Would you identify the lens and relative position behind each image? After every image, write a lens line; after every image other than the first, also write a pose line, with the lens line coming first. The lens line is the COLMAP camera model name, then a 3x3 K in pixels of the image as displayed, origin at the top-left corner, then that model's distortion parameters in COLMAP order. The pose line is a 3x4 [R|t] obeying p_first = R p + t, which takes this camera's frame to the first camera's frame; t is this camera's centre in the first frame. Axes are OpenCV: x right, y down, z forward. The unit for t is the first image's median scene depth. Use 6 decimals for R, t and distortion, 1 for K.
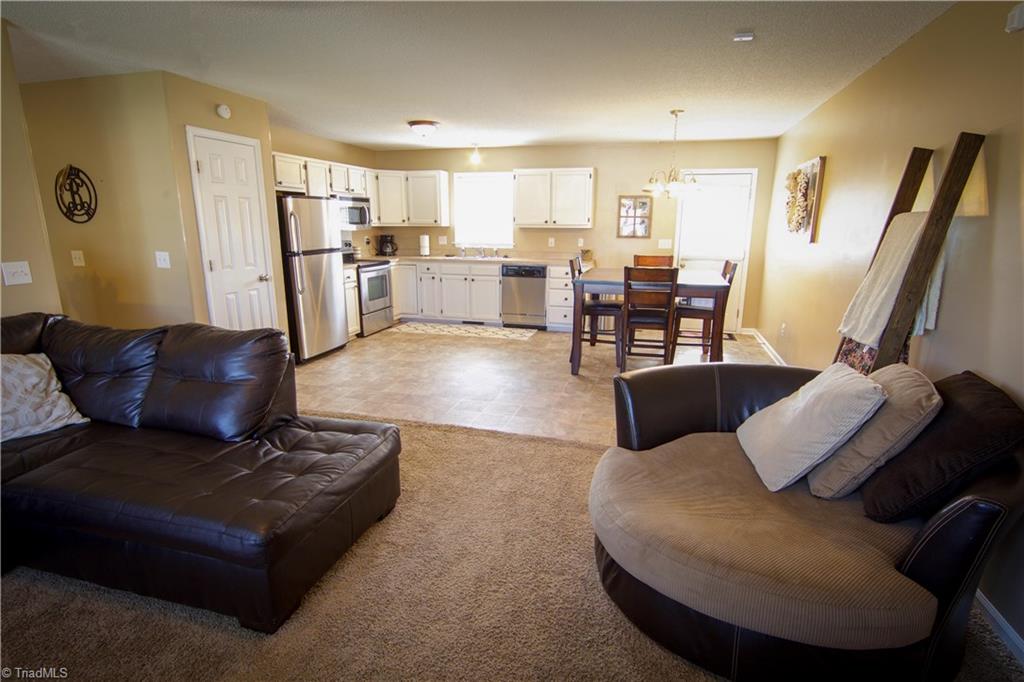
lens RADIAL K [[523.3, 0, 518.2], [0, 523.3, 346.6], [0, 0, 1]] dist [-0.009463, 0.000931]
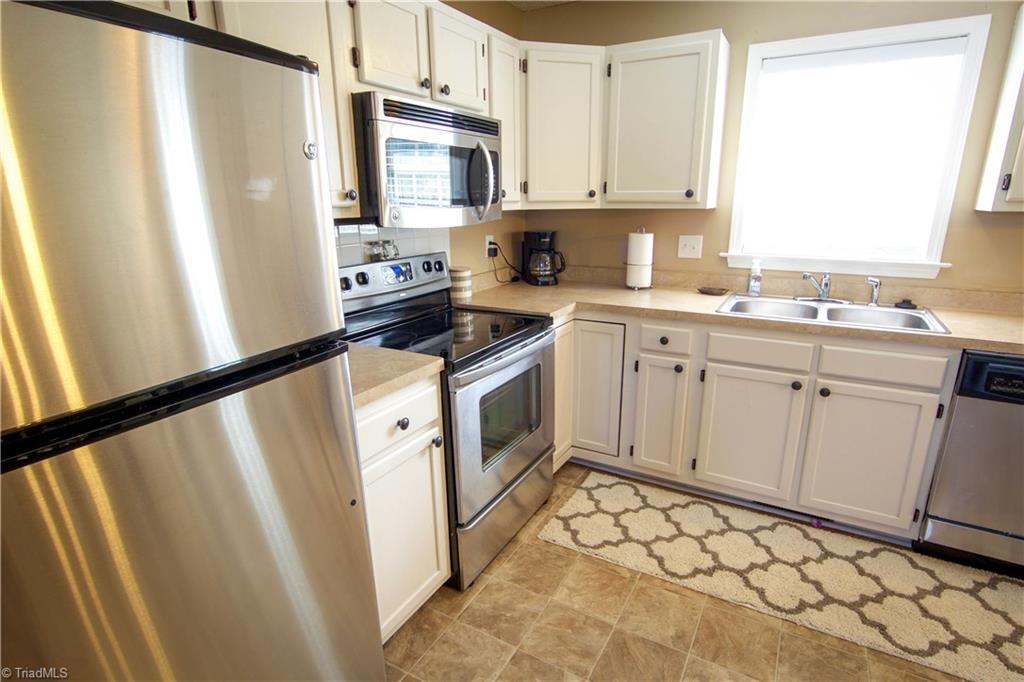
lens RADIAL K [[523.3, 0, 518.2], [0, 523.3, 346.6], [0, 0, 1]] dist [-0.009463, 0.000931]
pose [[0.969614, 0.053858, -0.238638, -0.185192], [-0.043371, 0.997857, 0.048984, -0.159321], [0.240764, -0.037145, 0.969873, 0.669613]]
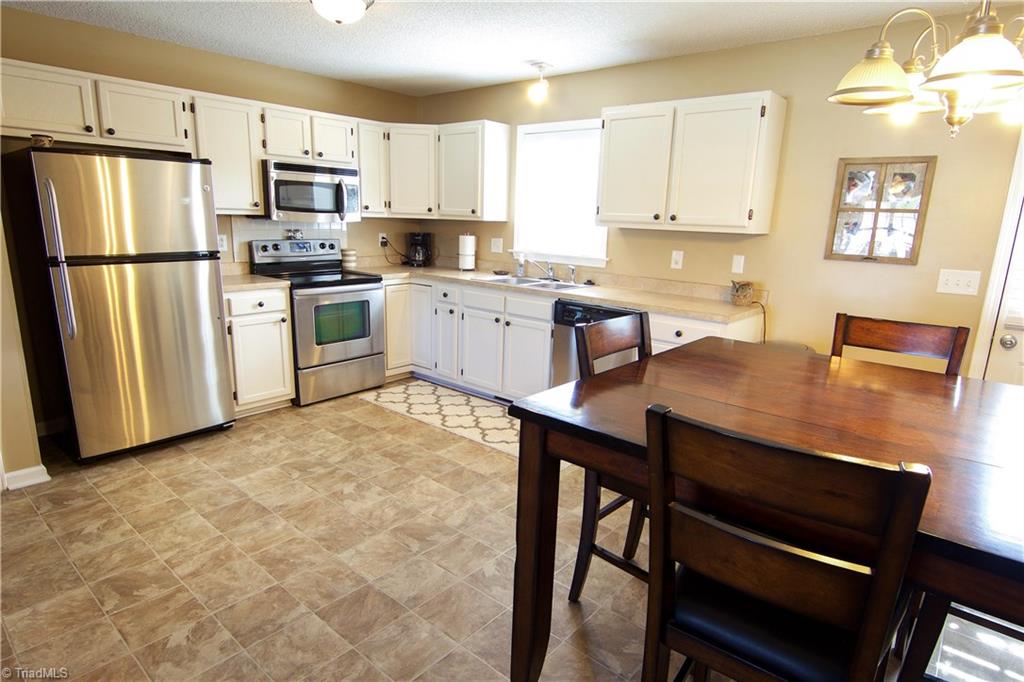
lens RADIAL K [[579.2, 0, 517.1], [0, 579.2, 344.9], [0, 0, 1]] dist [-0.002087, -0.000065]
pose [[0.905858, 0.115367, -0.407568, 0.161218], [-0.123809, 0.992290, 0.005704, -0.109954], [0.405084, 0.045294, 0.913157, 0.470586]]
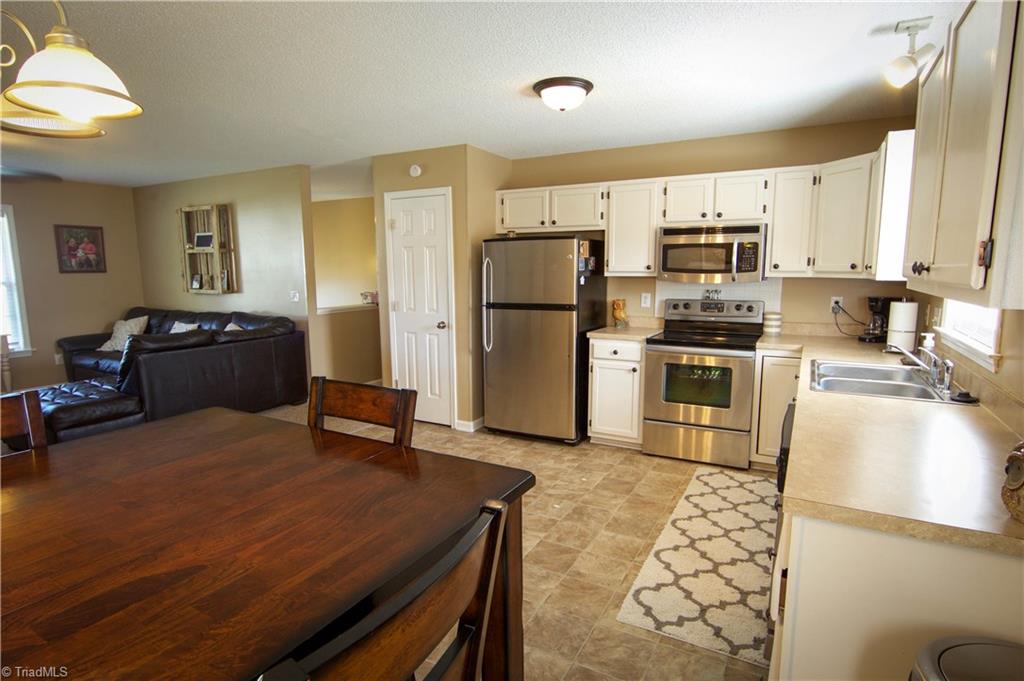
lens RADIAL K [[539.9, 0, 512.0], [0, 539.9, 340.5], [0, 0, 1]] dist [-0.002182, 0.000796]
pose [[-0.238597, 0.125830, -0.962932, 0.307402], [-0.223913, 0.957724, 0.180631, -0.207469], [0.944952, 0.258711, -0.200335, 0.873963]]
